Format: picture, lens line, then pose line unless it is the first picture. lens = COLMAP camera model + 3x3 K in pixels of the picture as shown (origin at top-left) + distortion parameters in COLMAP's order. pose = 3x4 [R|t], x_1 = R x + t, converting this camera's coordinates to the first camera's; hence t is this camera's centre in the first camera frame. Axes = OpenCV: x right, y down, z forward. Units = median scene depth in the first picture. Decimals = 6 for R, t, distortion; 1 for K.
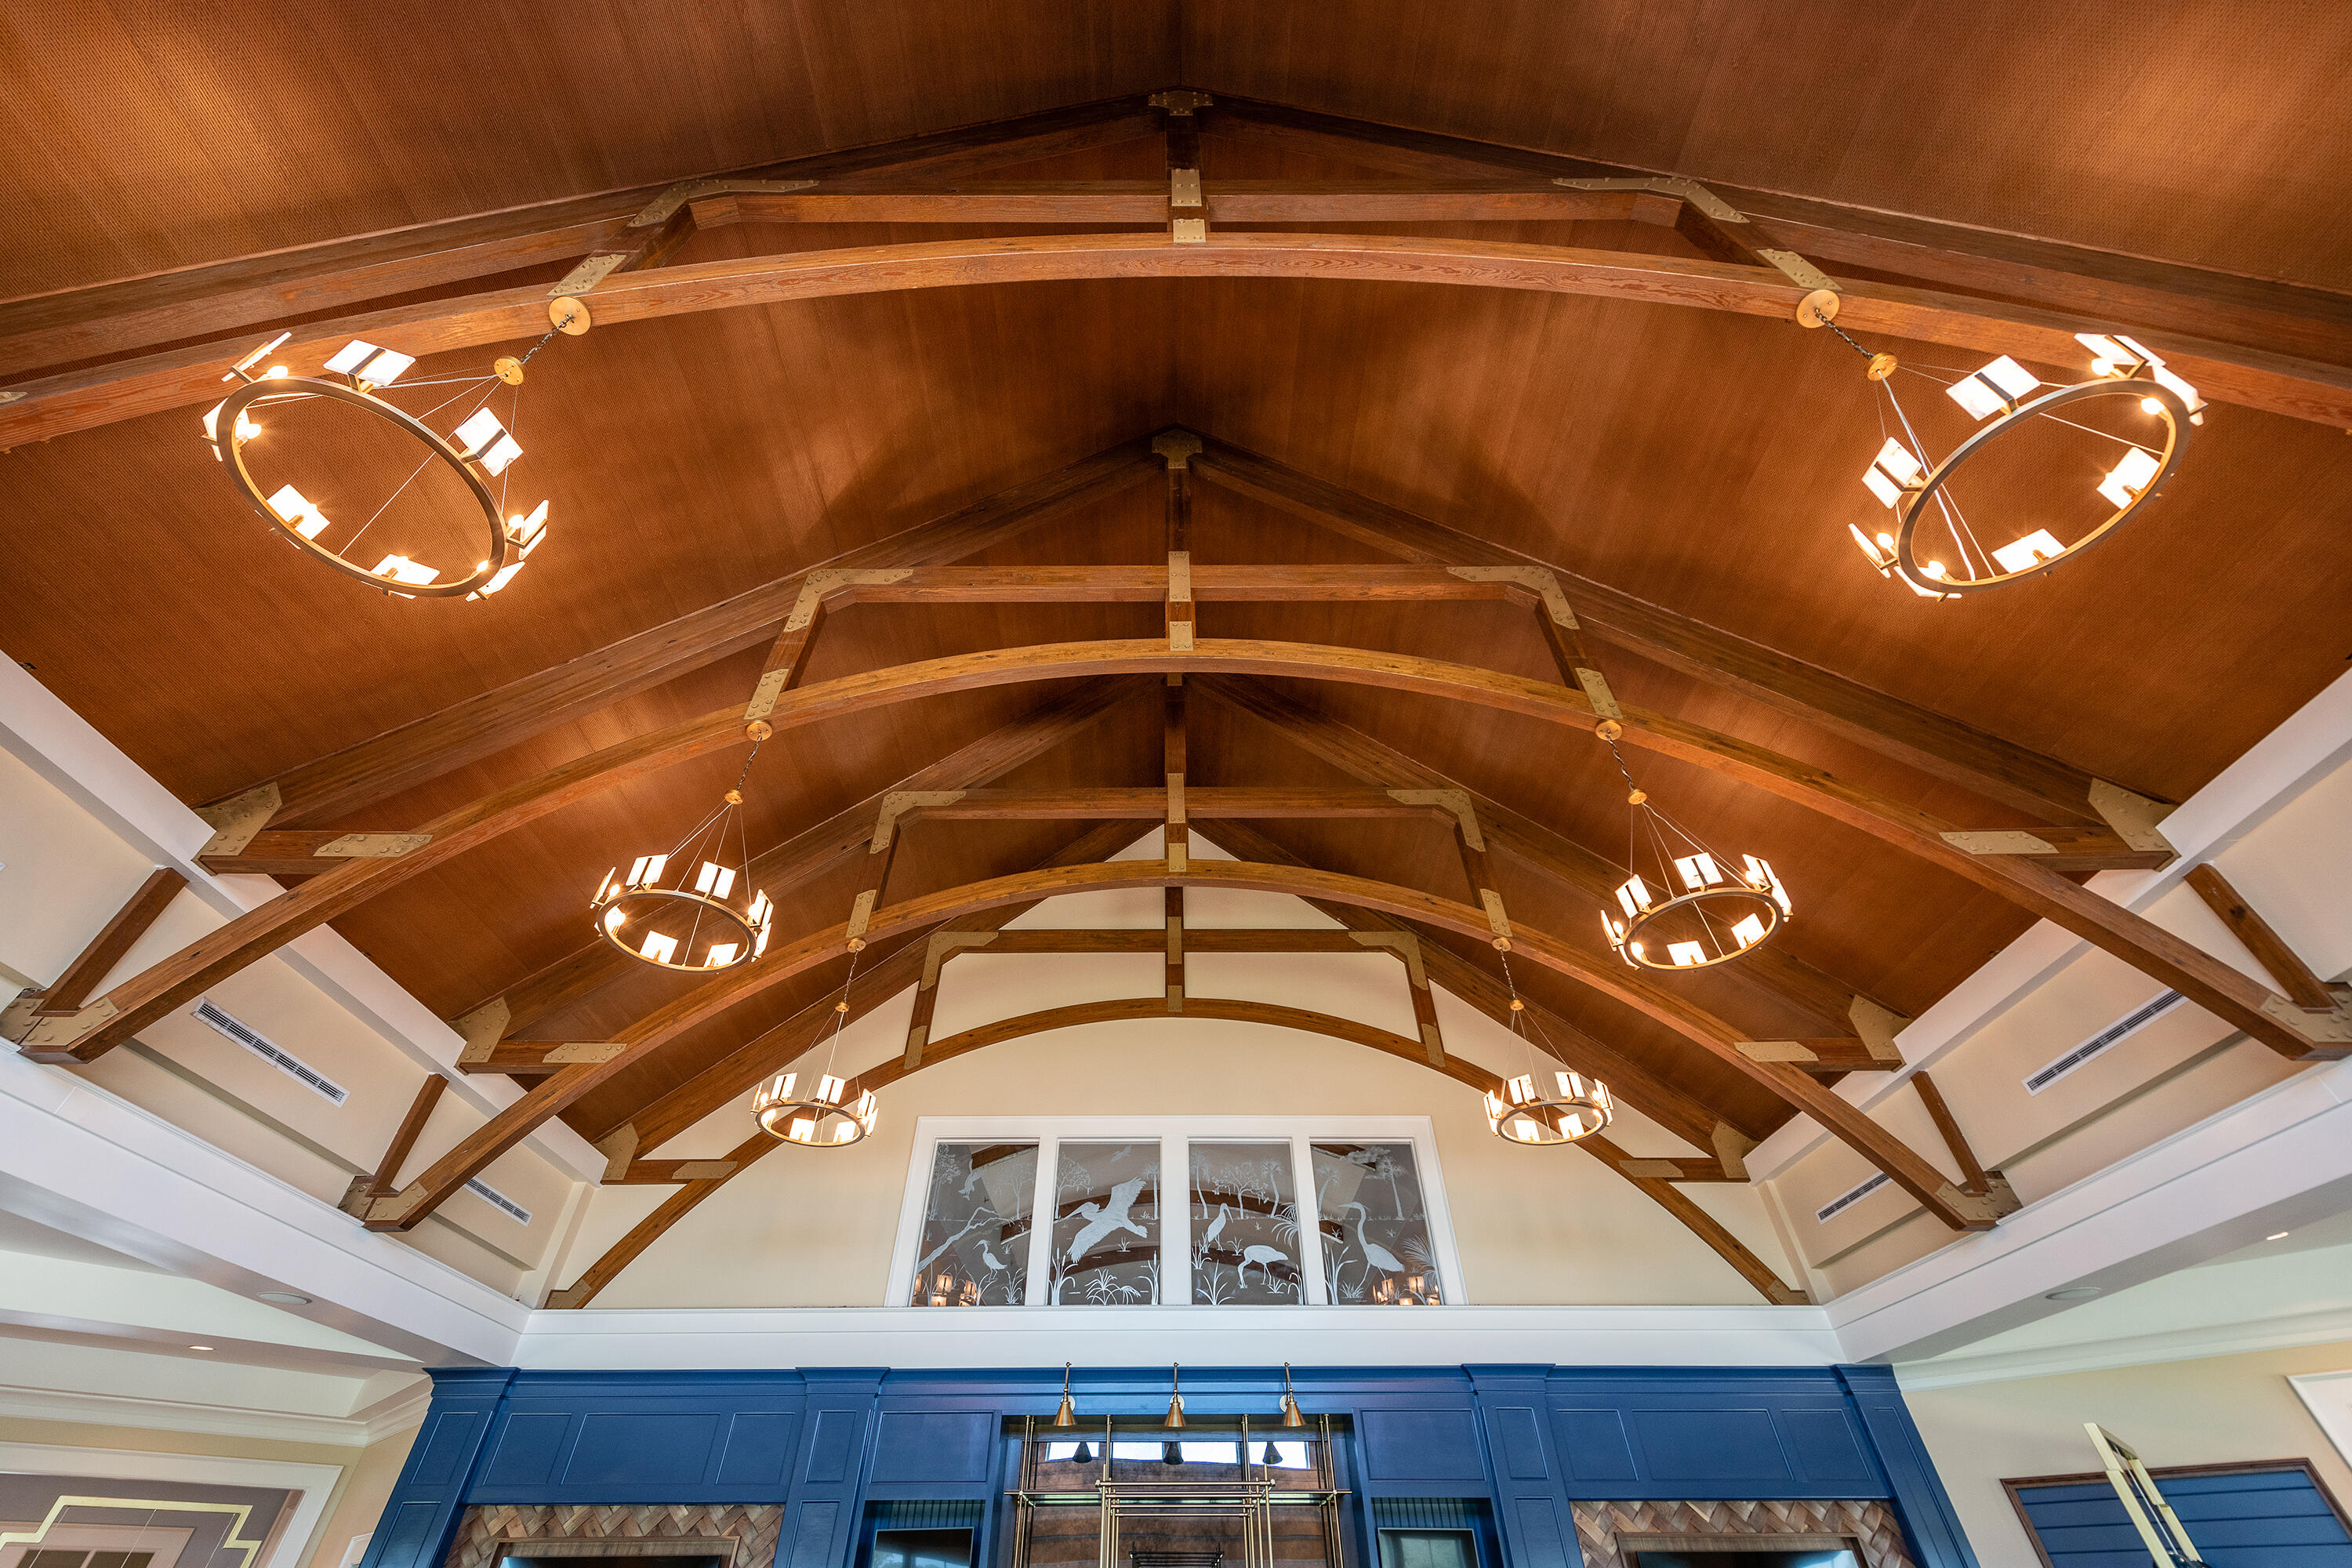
lens RADIAL K [[922.1, 0, 1169.5], [0, 922.1, 776.5], [0, 0, 1]] dist [0.011452, -0.000176]
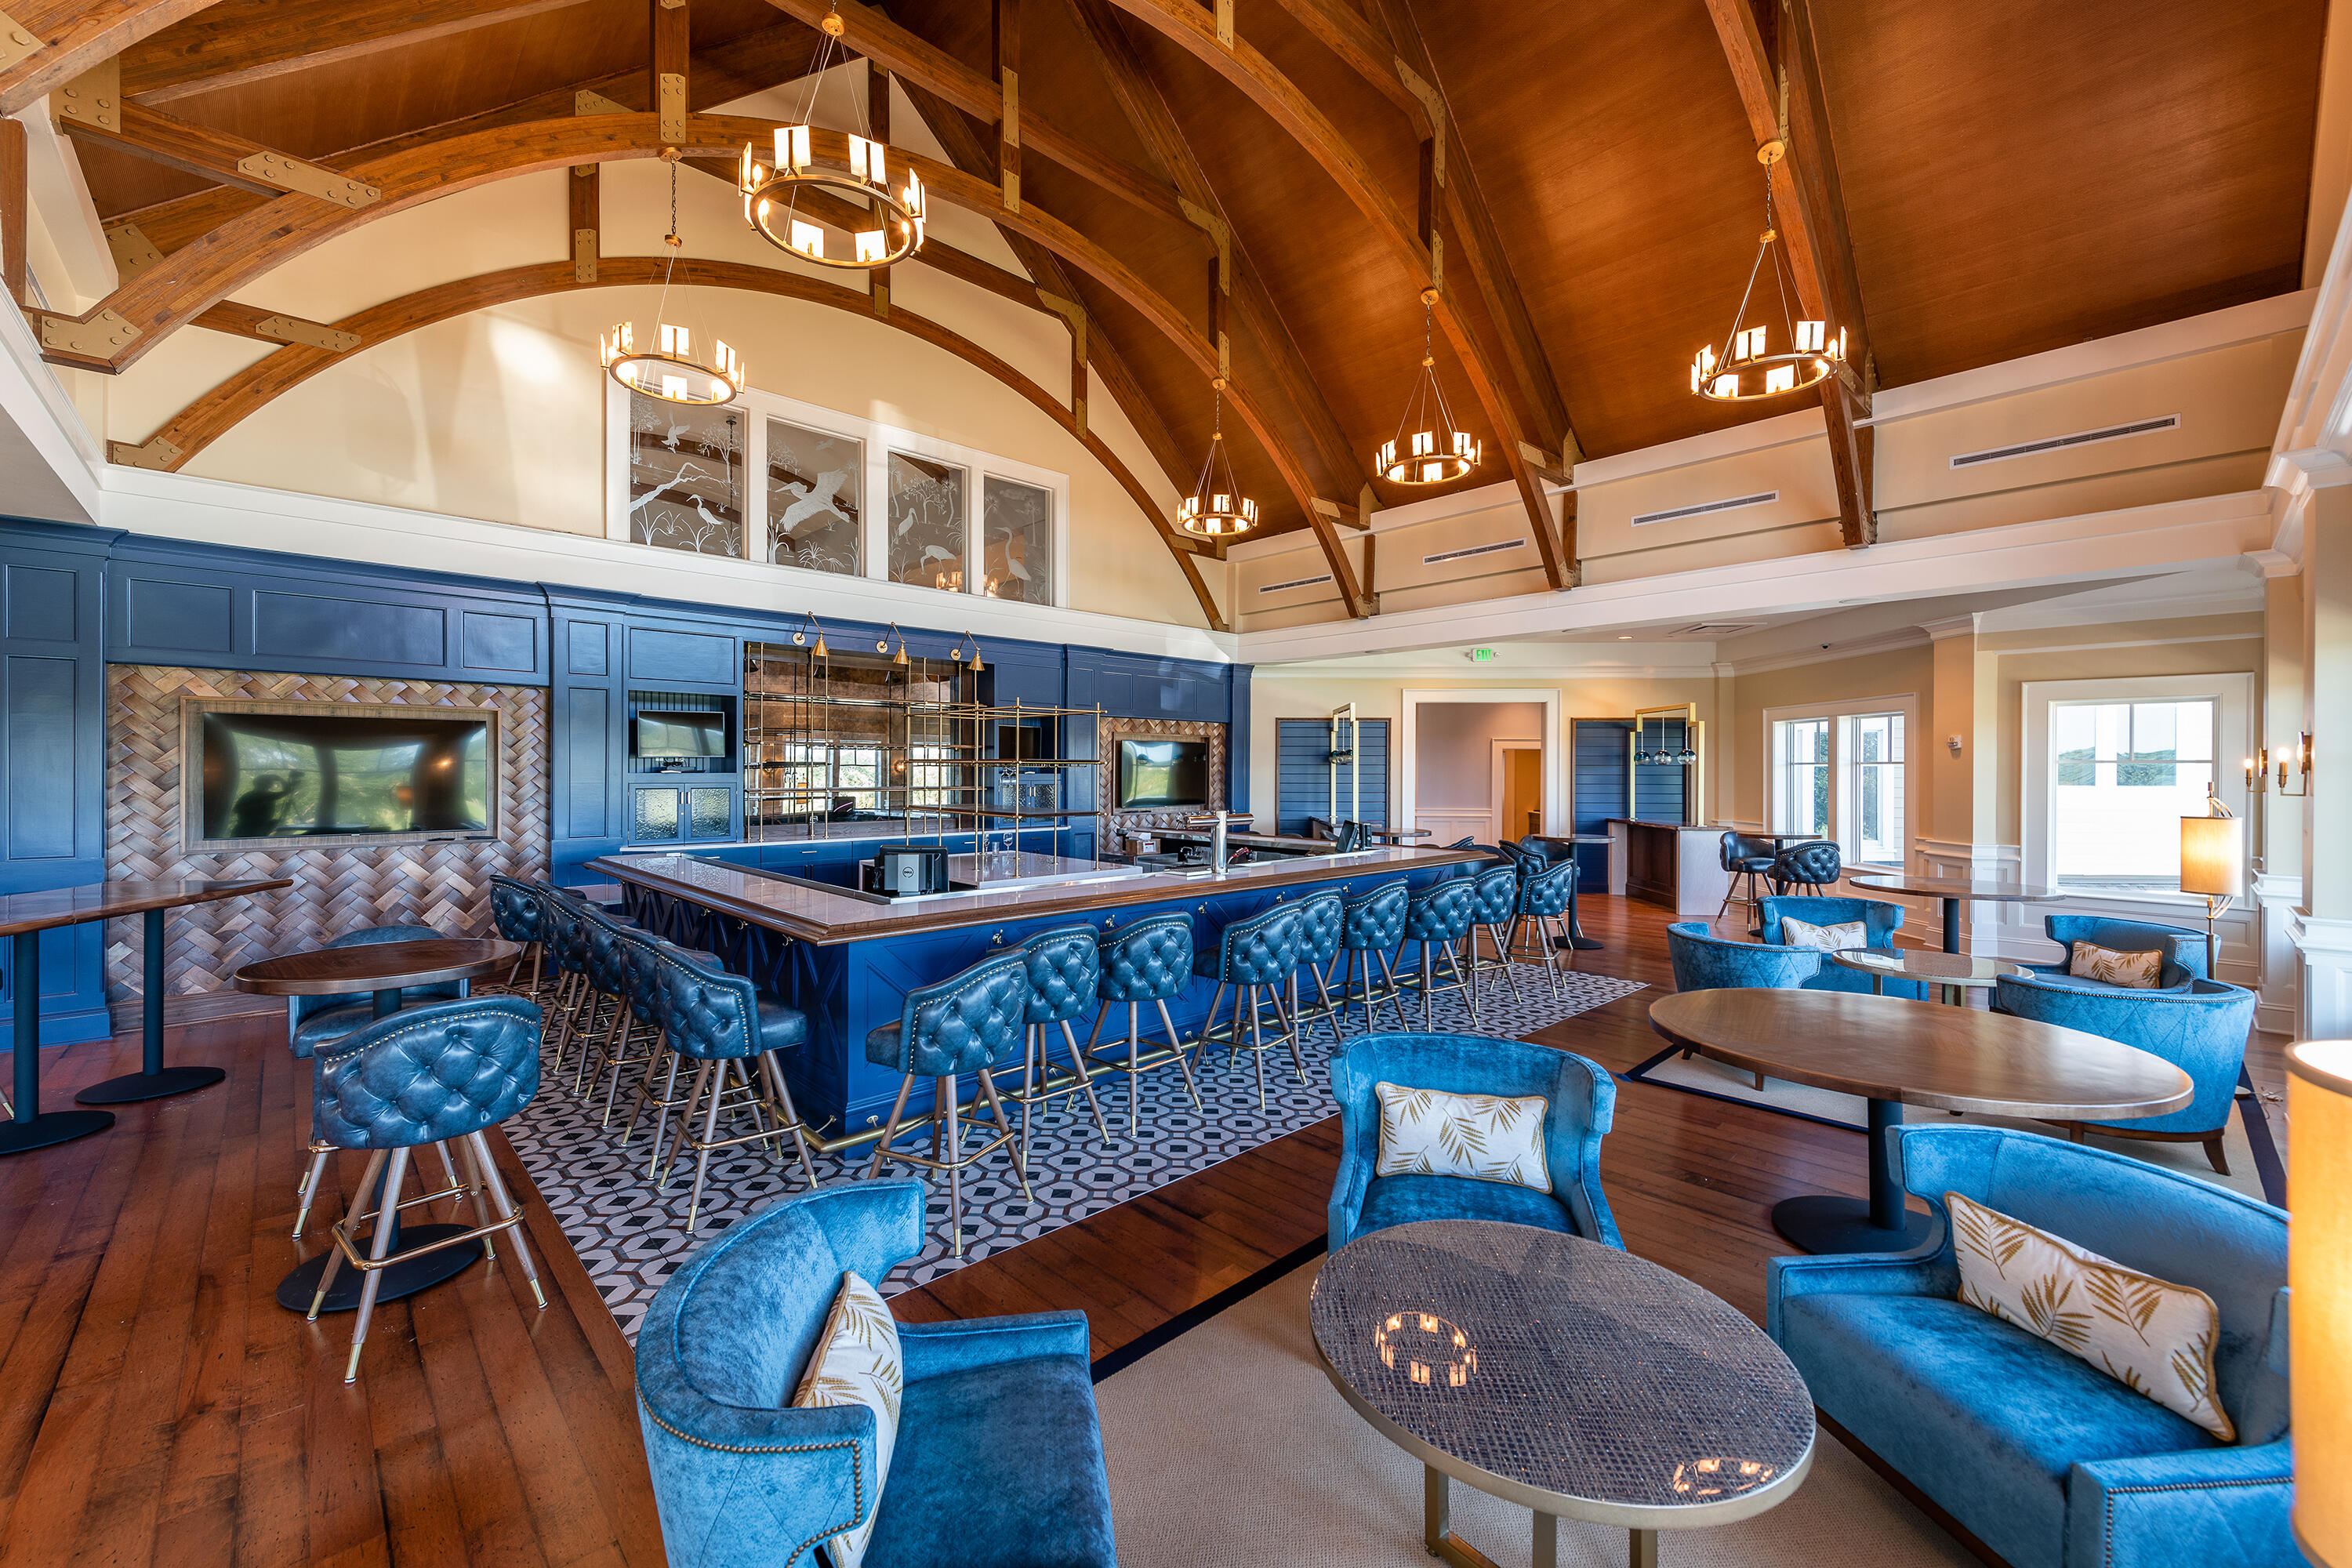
lens RADIAL K [[922.1, 0, 1169.5], [0, 922.1, 776.5], [0, 0, 1]] dist [0.011452, -0.000176]
pose [[0.738365, 0.002244, 0.674398, -0.492141], [-0.461861, 0.730367, 0.503238, -0.028548], [-0.491429, -0.683051, 0.540314, -0.023056]]
